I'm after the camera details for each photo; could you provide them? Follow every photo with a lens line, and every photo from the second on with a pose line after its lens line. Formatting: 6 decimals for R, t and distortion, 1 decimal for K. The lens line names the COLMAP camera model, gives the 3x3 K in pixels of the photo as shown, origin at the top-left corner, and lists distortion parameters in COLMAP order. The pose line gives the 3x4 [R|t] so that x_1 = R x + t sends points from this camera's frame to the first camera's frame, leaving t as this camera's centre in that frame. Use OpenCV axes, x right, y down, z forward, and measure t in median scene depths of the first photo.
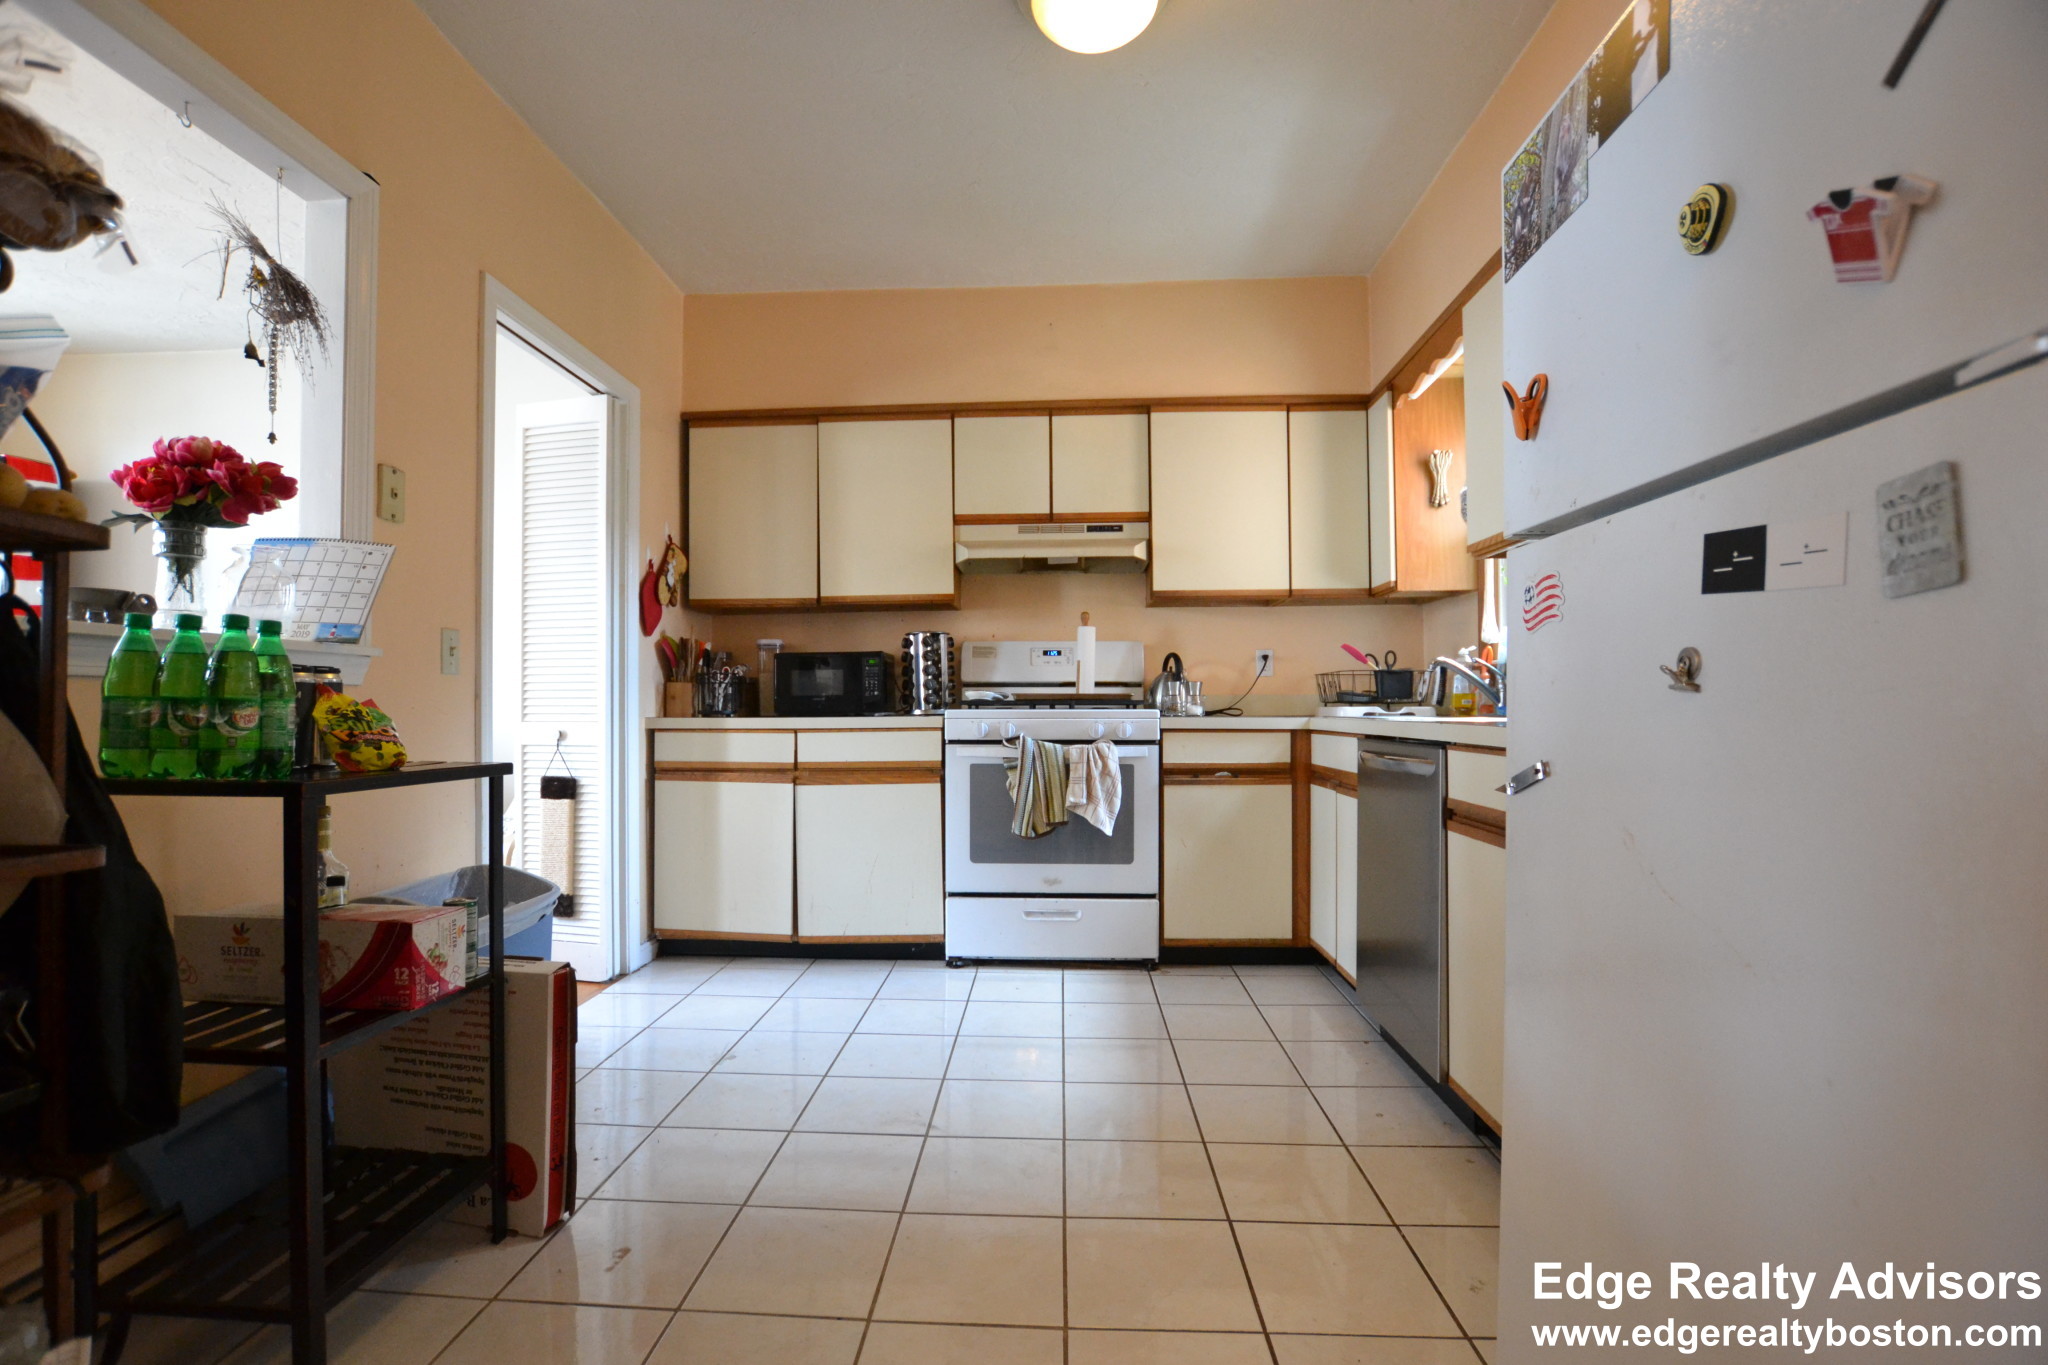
lens RADIAL K [[911.7, 0, 1020.1], [0, 911.7, 691.0], [0, 0, 1]] dist [-0.019521, 0.000170]
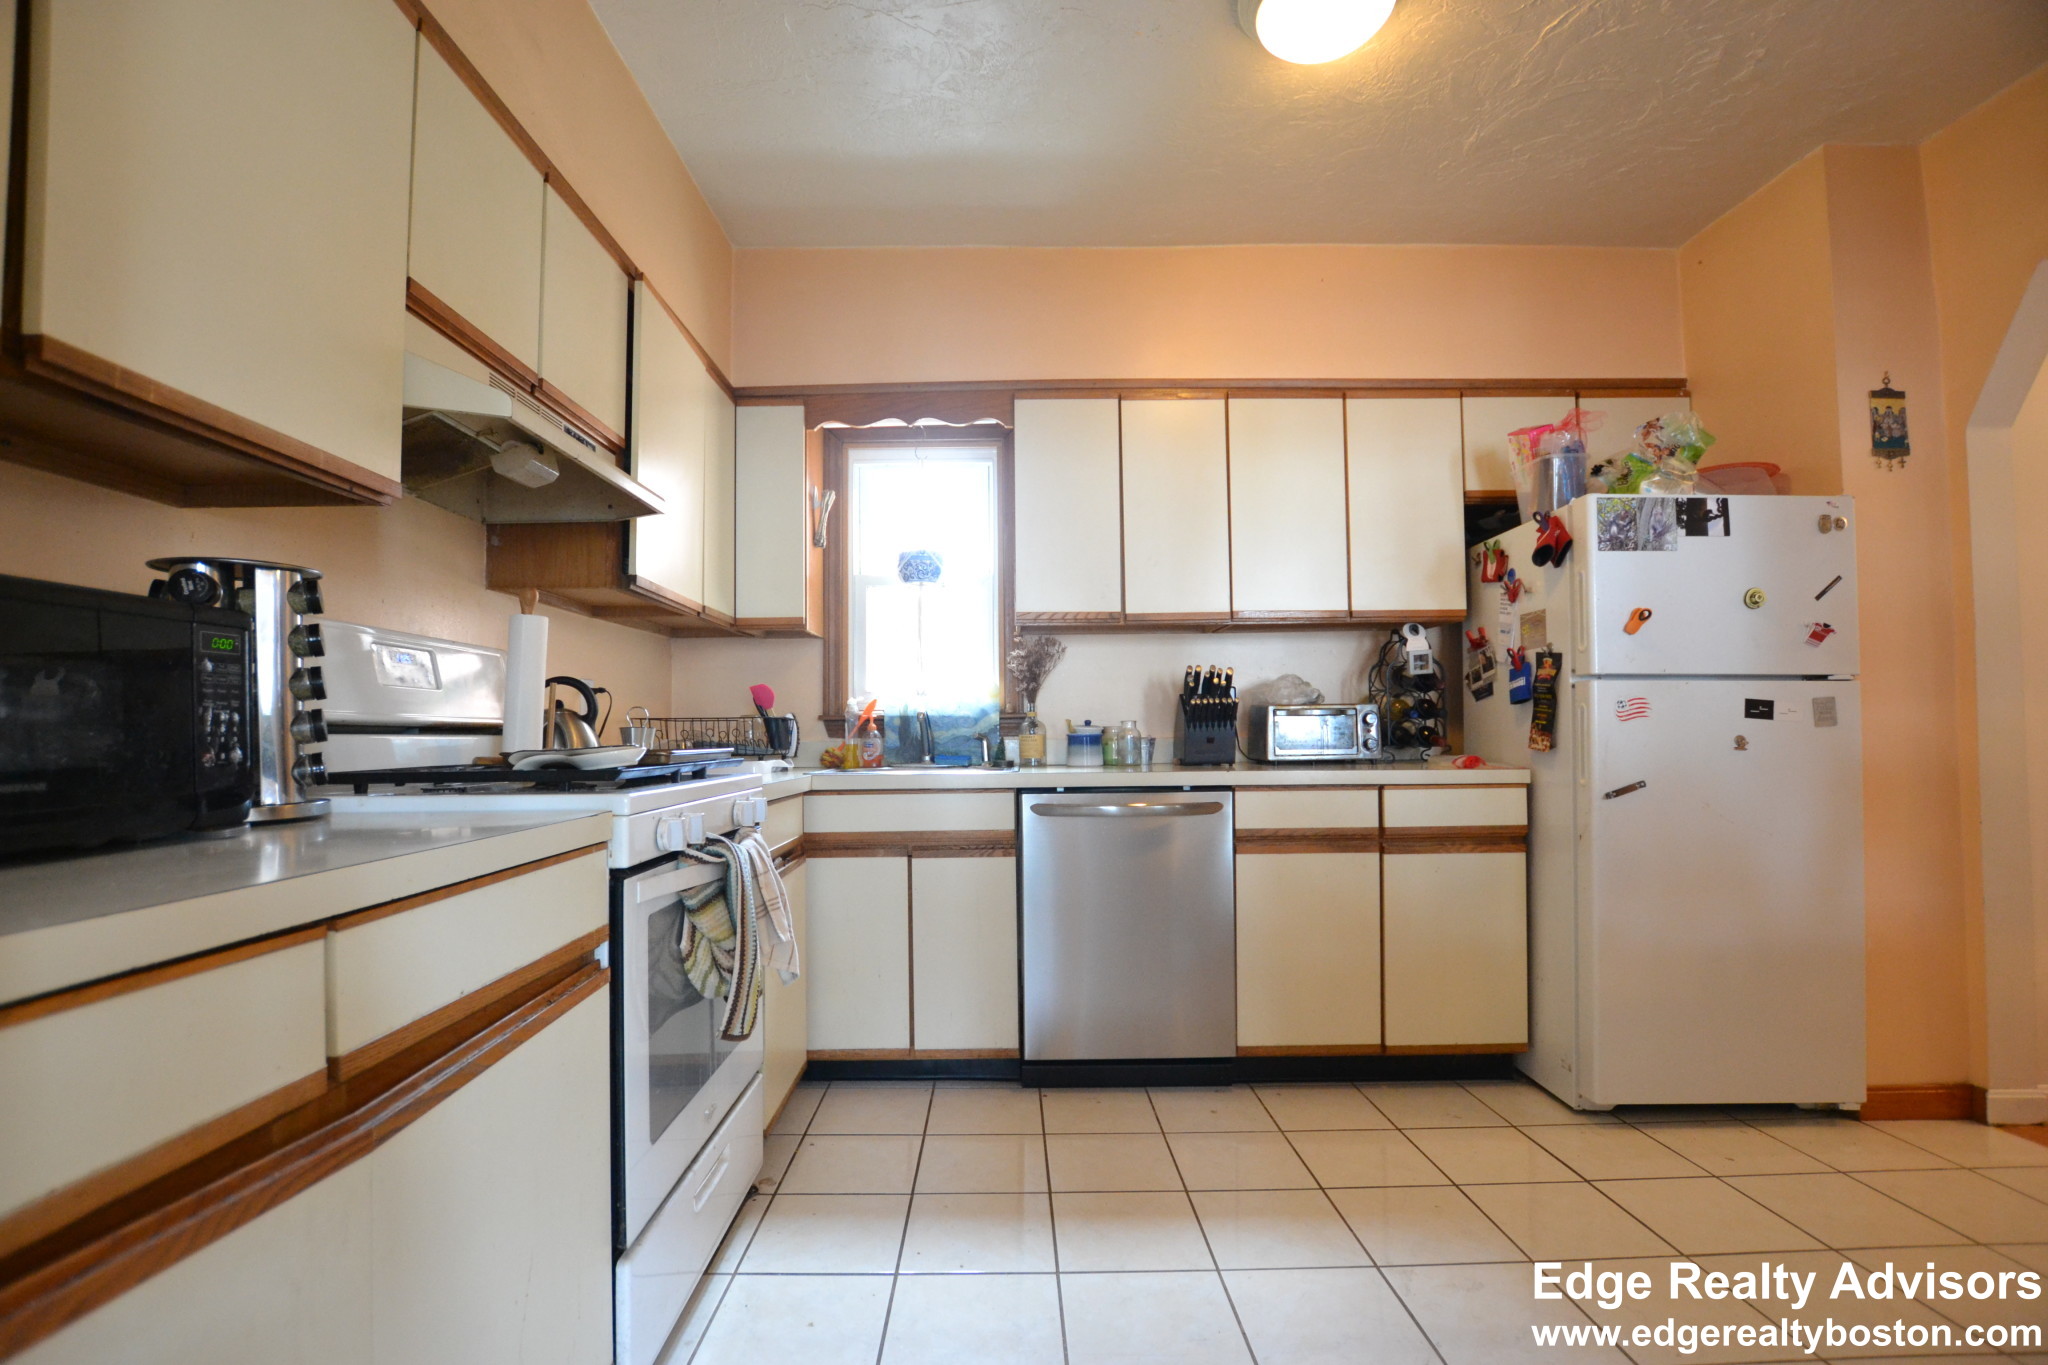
lens RADIAL K [[911.7, 0, 1016.8], [0, 911.7, 696.3], [0, 0, 1]] dist [-0.019521, 0.000170]
pose [[-0.063073, 0.050528, 0.996729, -0.521573], [-0.005320, 0.998686, -0.050963, -0.003137], [-0.997995, -0.008517, -0.062721, 0.895010]]
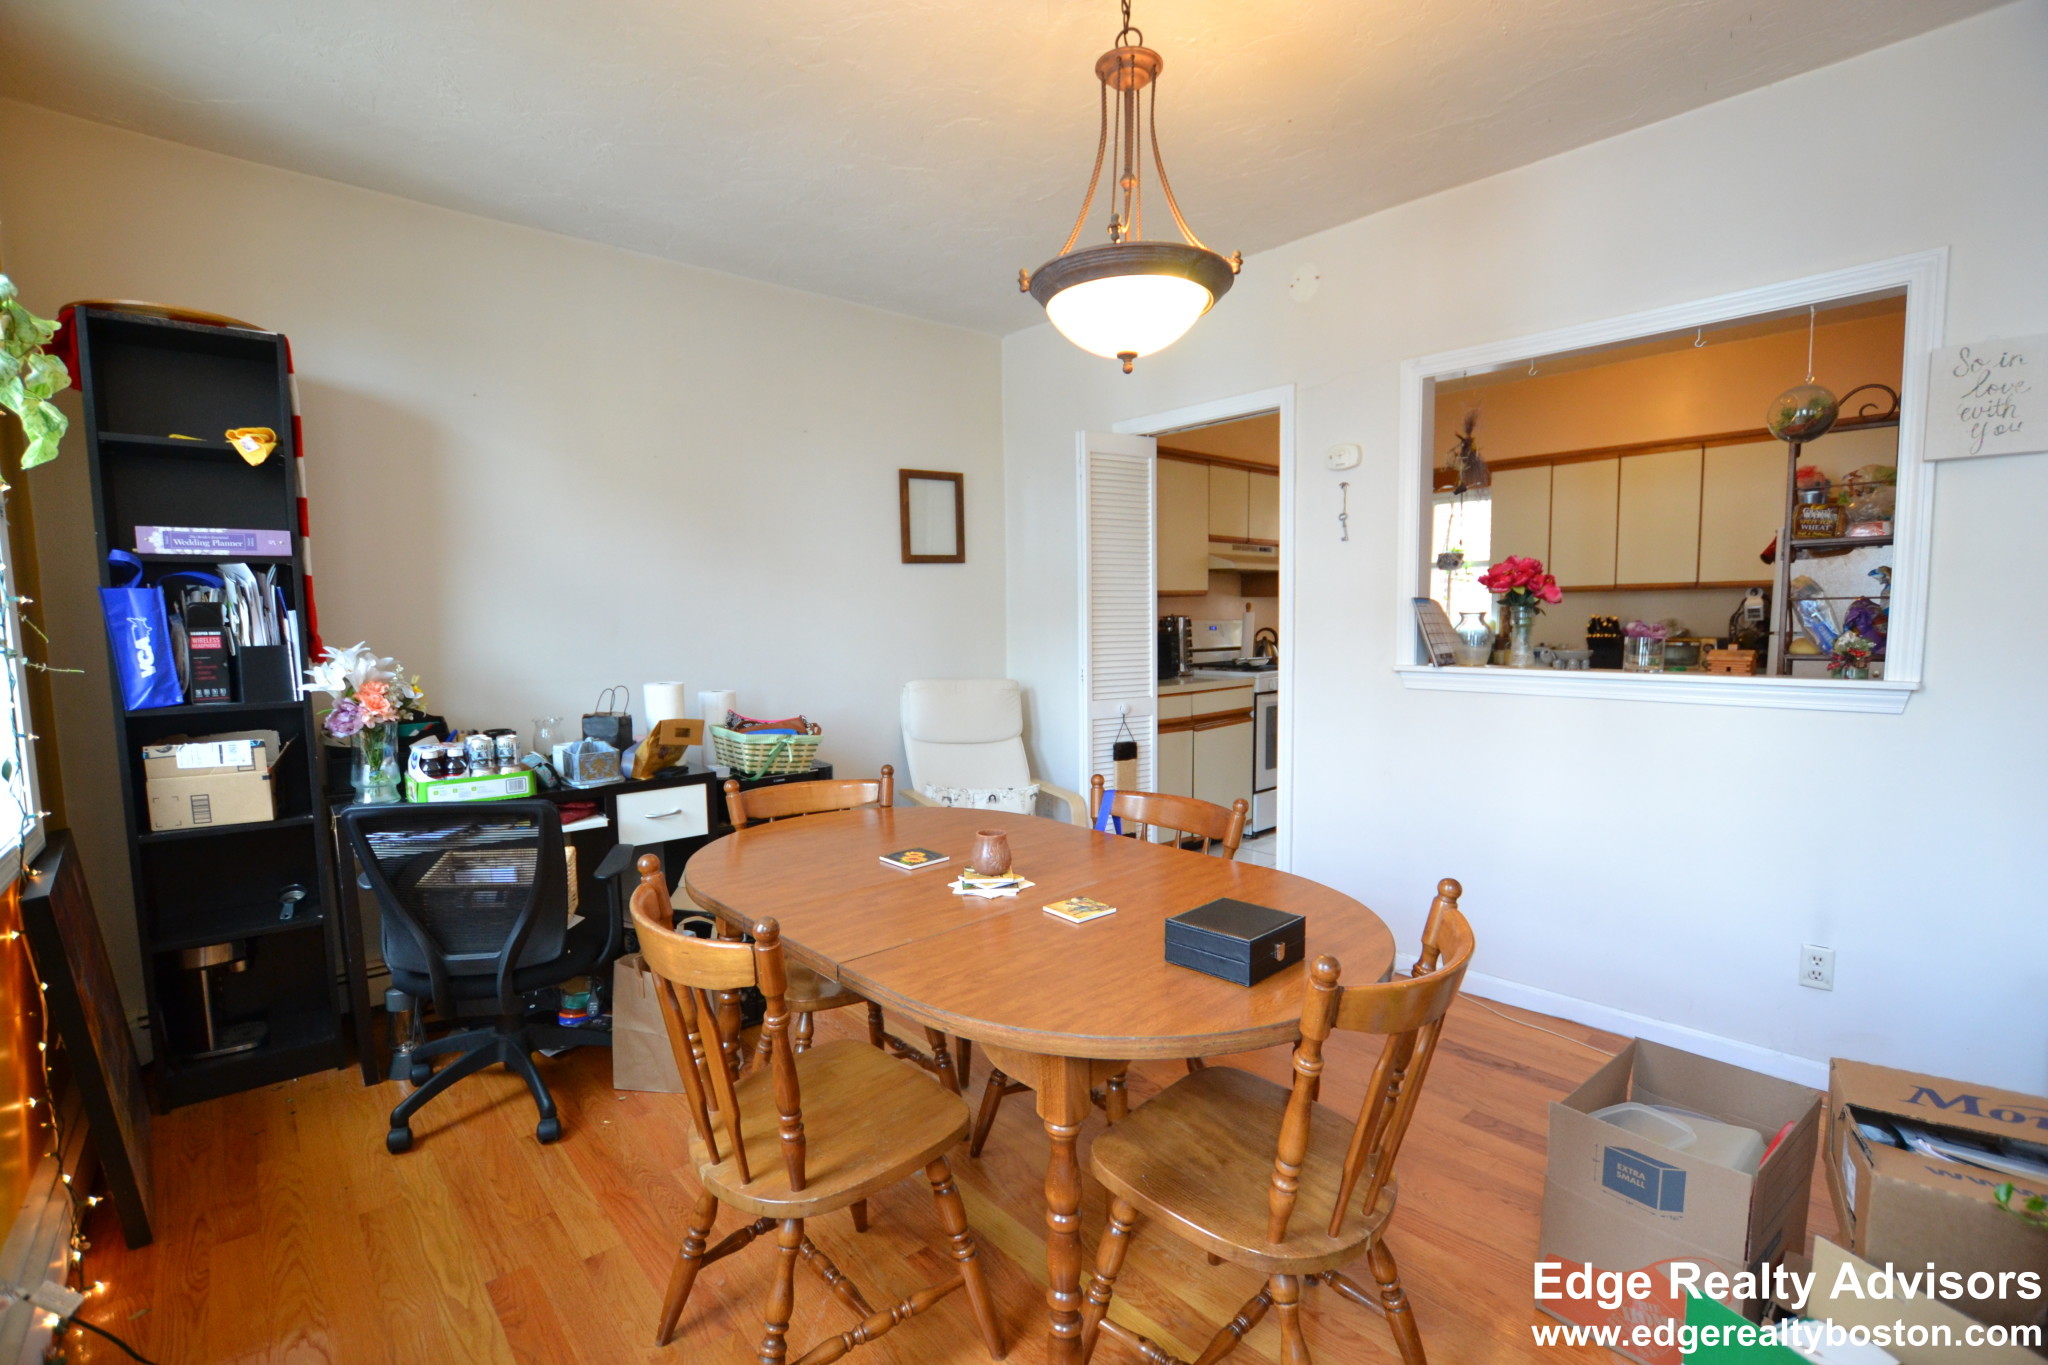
lens RADIAL K [[911.7, 0, 1021.9], [0, 911.7, 688.9], [0, 0, 1]] dist [-0.019521, 0.000170]
pose [[0.717385, -0.063669, 0.693762, -1.493135], [-0.004740, 0.995346, 0.096247, -0.102323], [-0.696661, -0.072334, 0.713744, 0.194803]]
